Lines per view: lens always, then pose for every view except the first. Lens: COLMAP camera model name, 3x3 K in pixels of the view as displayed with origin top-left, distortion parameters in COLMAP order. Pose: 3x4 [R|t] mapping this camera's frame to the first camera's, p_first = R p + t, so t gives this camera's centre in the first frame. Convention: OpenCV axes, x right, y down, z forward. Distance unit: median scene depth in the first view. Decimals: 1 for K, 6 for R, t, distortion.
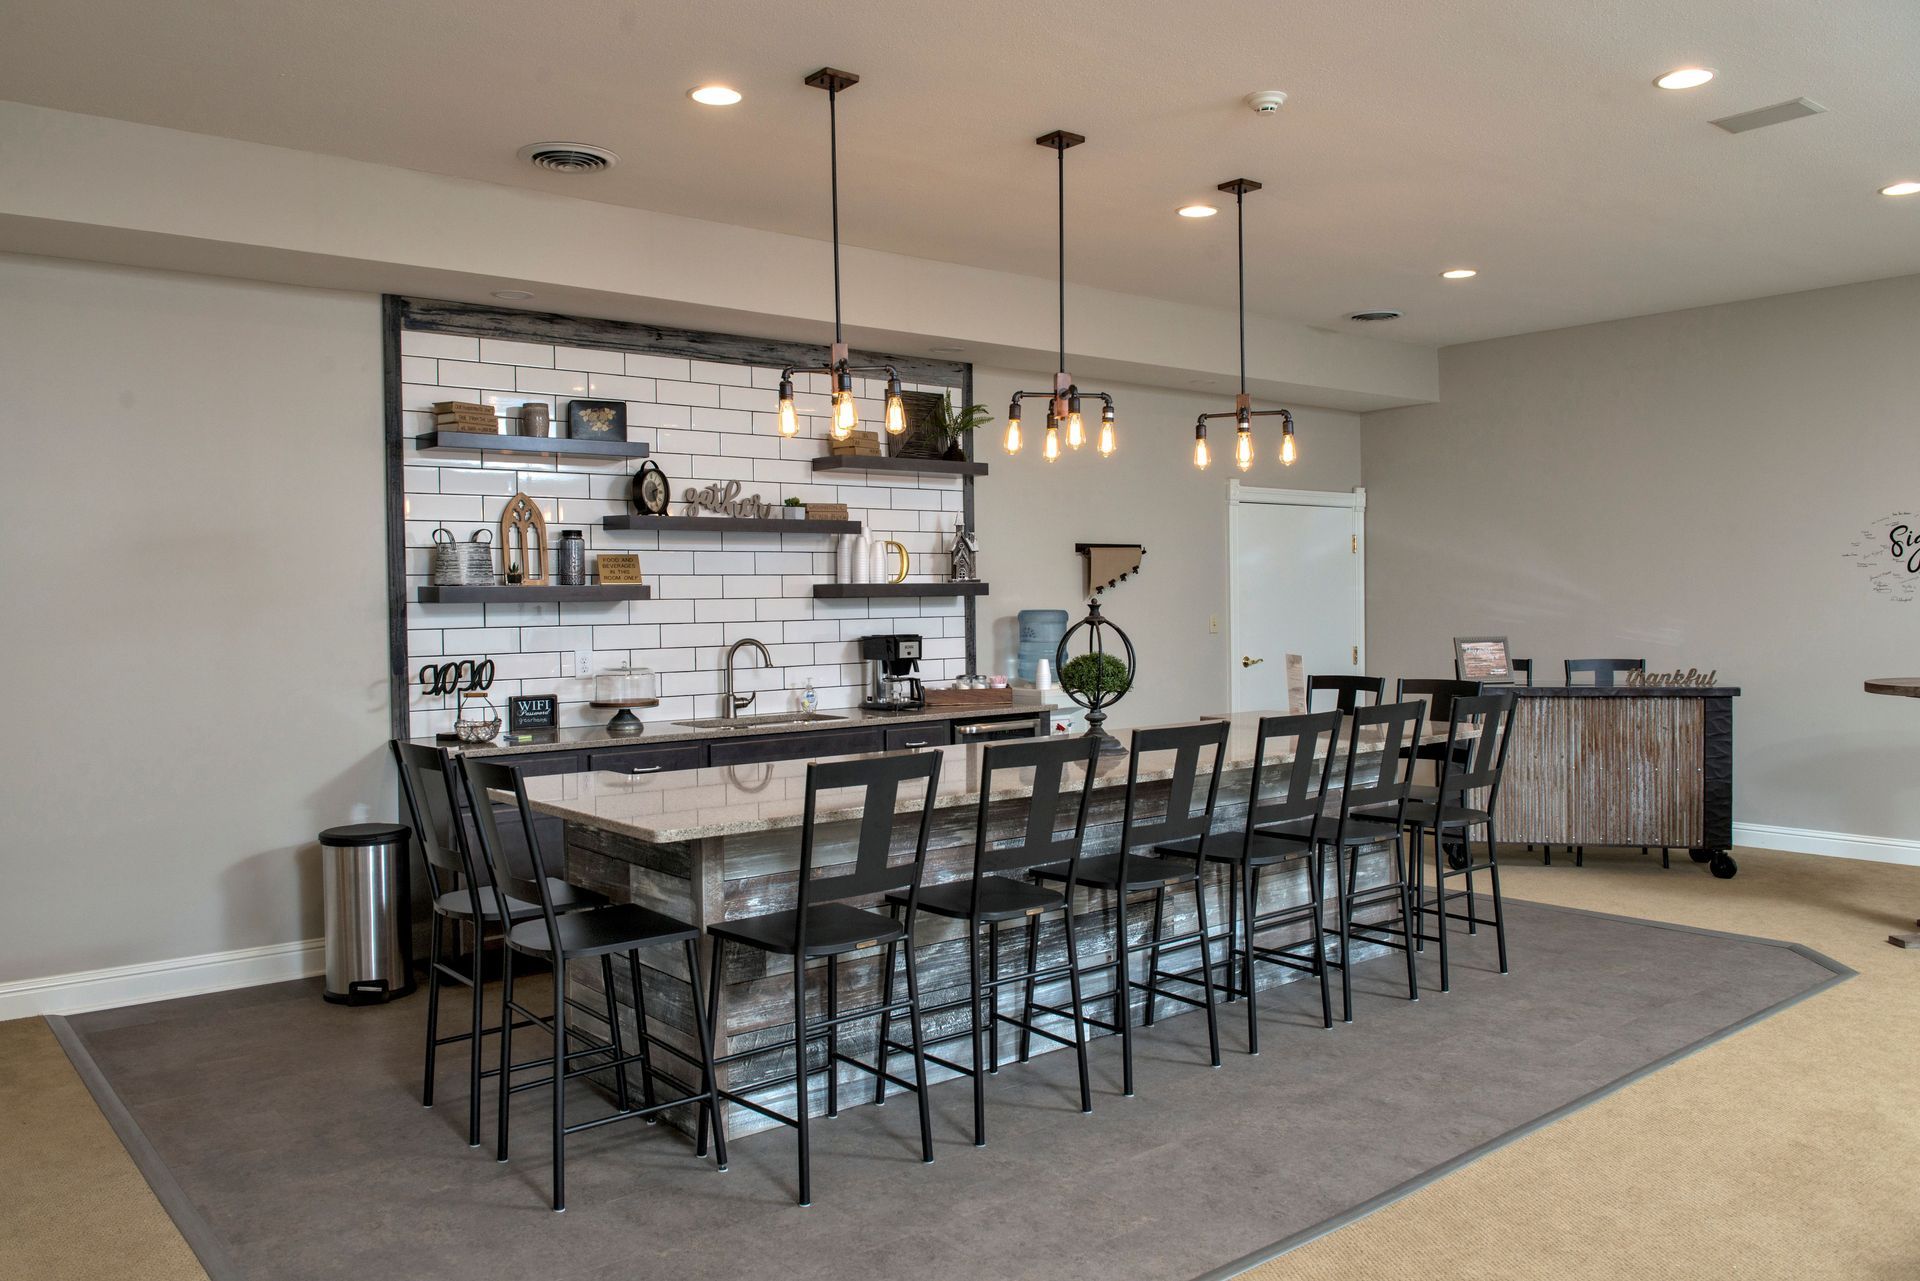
lens RADIAL K [[1442.1, 0, 988.9], [0, 1442.1, 656.2], [0, 0, 1]] dist [-0.017197, -0.044780]
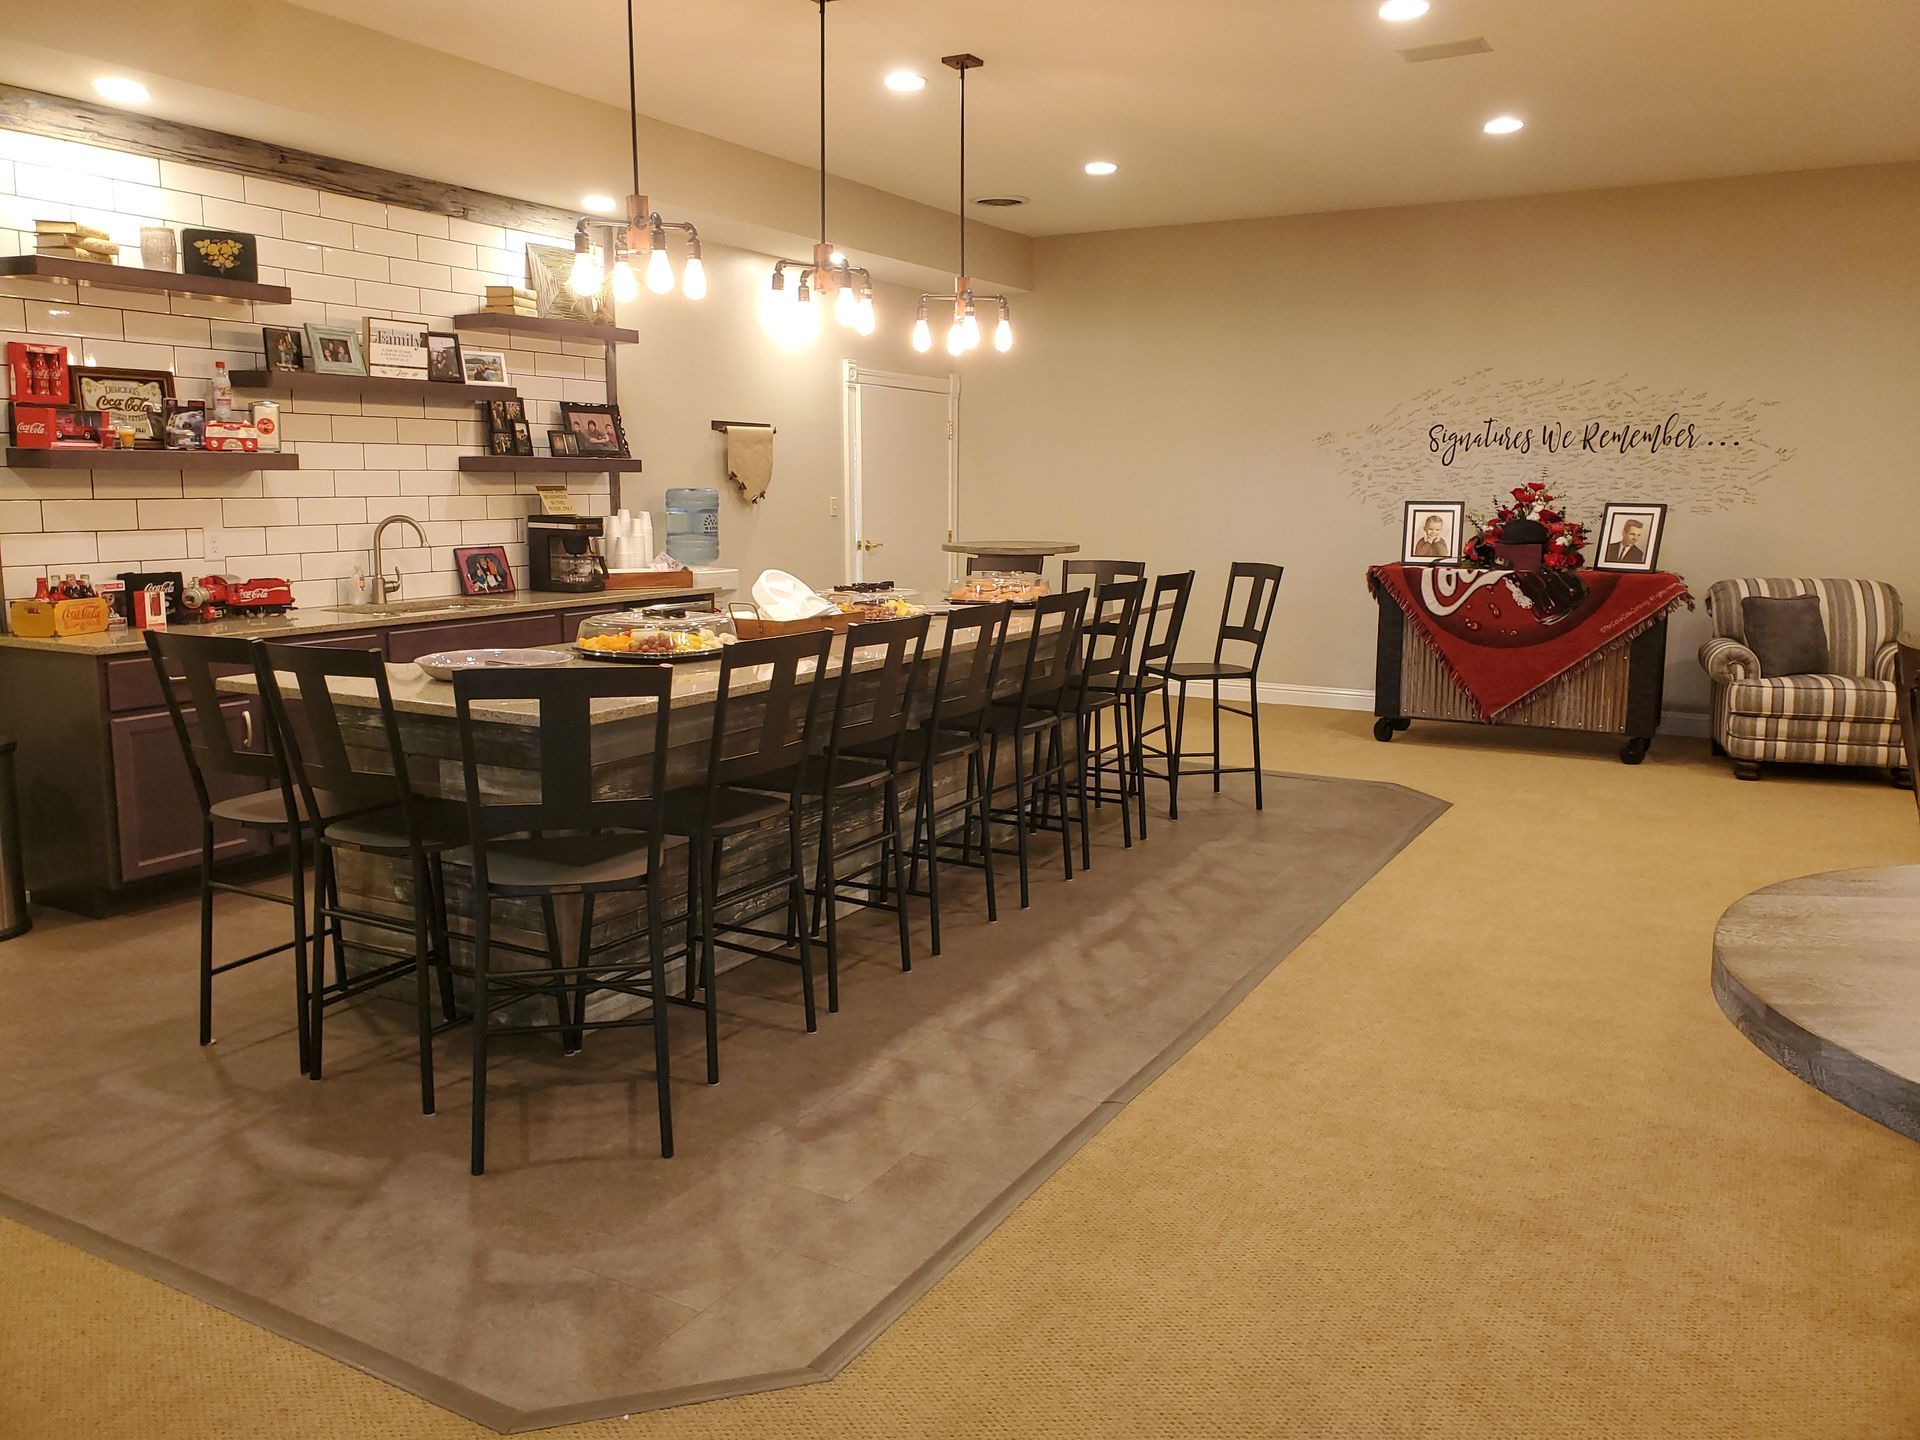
lens RADIAL K [[1484.4, 0, 960.0], [0, 1484.4, 701.1], [0, 0, 1]] dist [0.018883, 0.001774]
pose [[0.937708, -0.034670, 0.345690, -0.175989], [-0.002224, 0.994389, 0.105762, 0.004484], [-0.347417, -0.099943, 0.932369, -0.005320]]
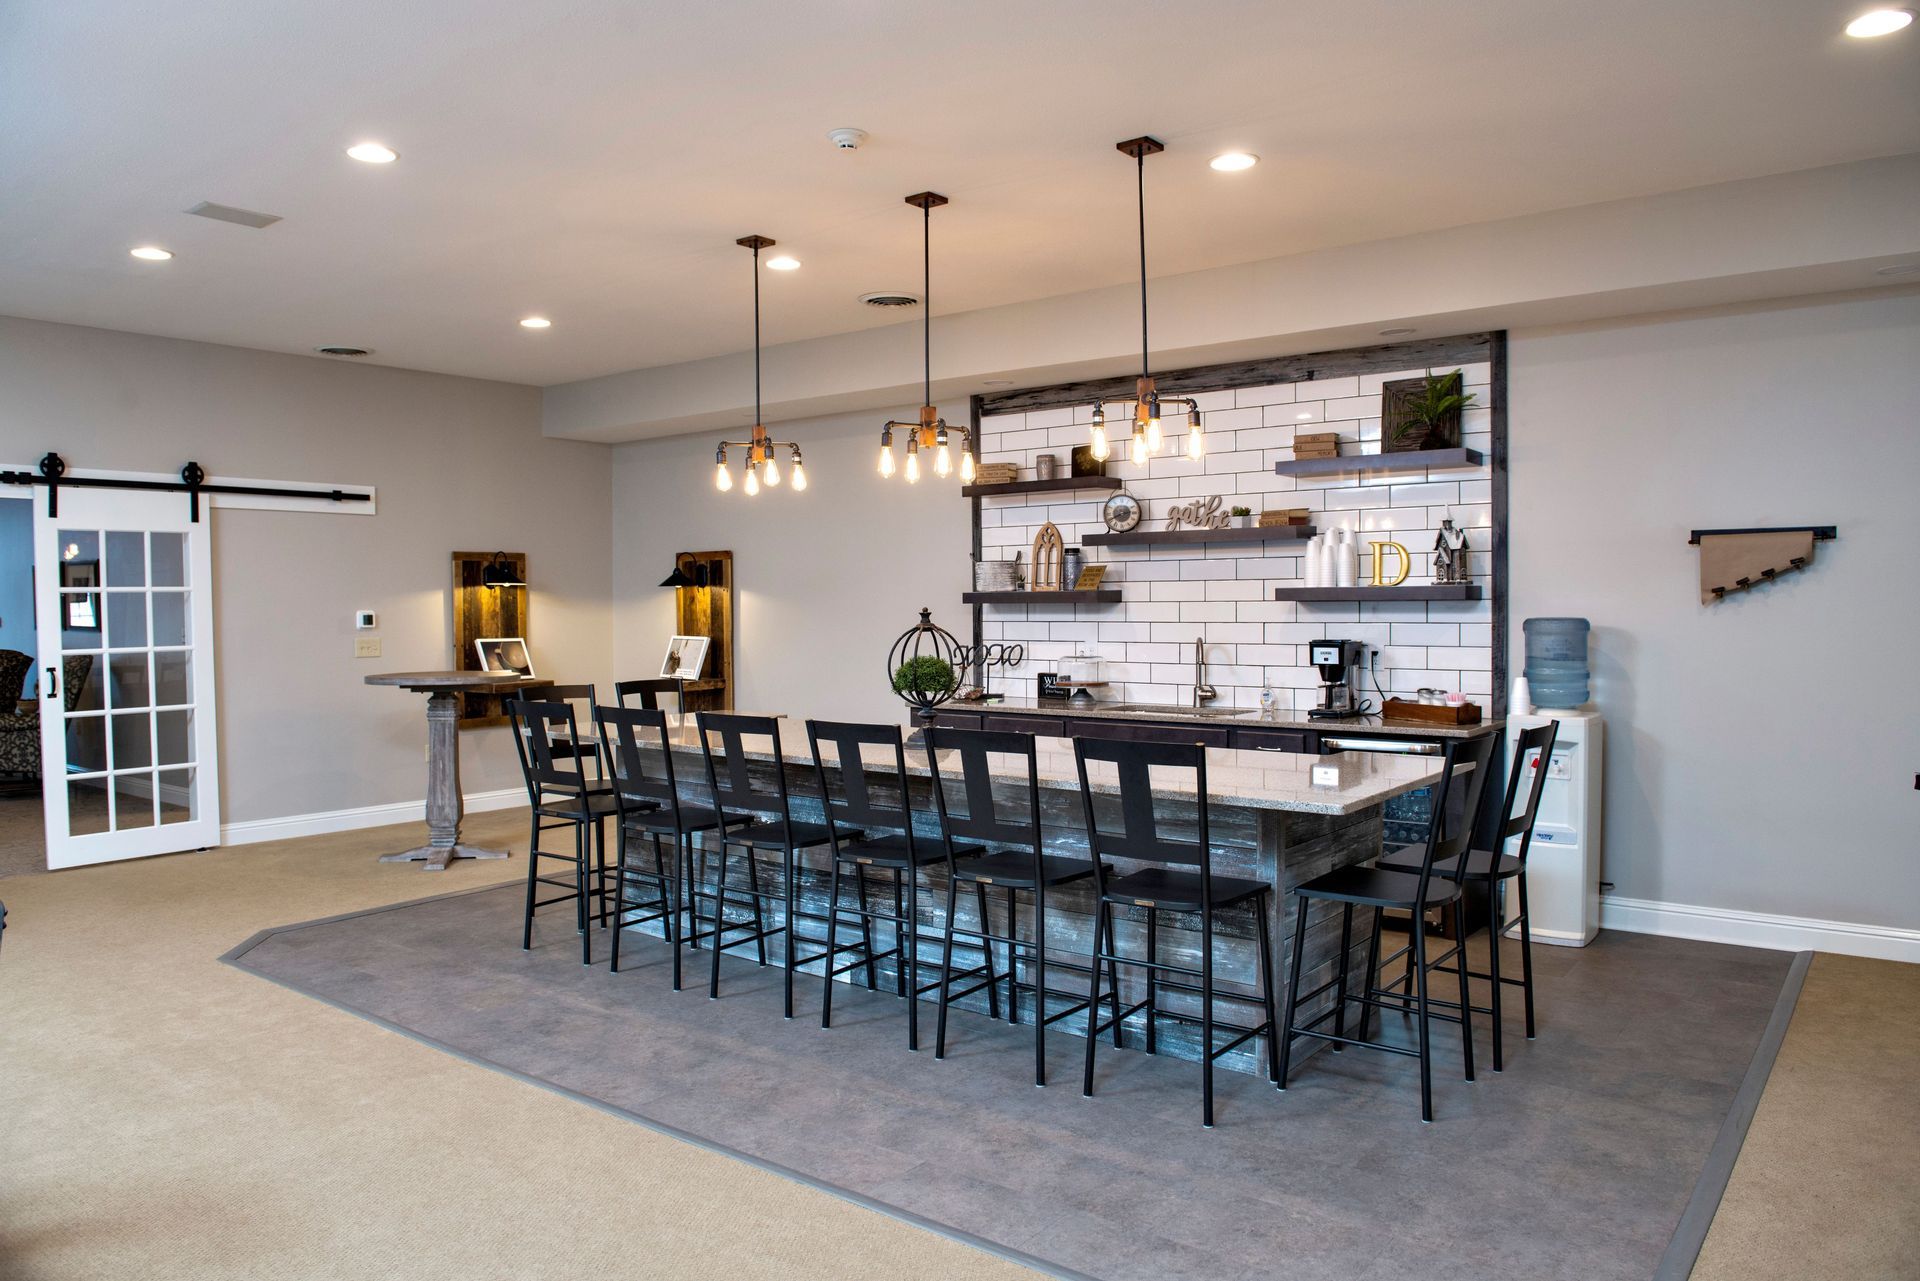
lens RADIAL K [[1327.8, 0, 967.4], [0, 1327.8, 656.7], [0, 0, 1]] dist [-0.044816, -0.002772]
pose [[0.215493, 0.050062, -0.975221, 0.851827], [-0.035947, 0.998415, 0.043309, -0.037535], [0.975844, 0.025724, 0.216951, 0.640626]]
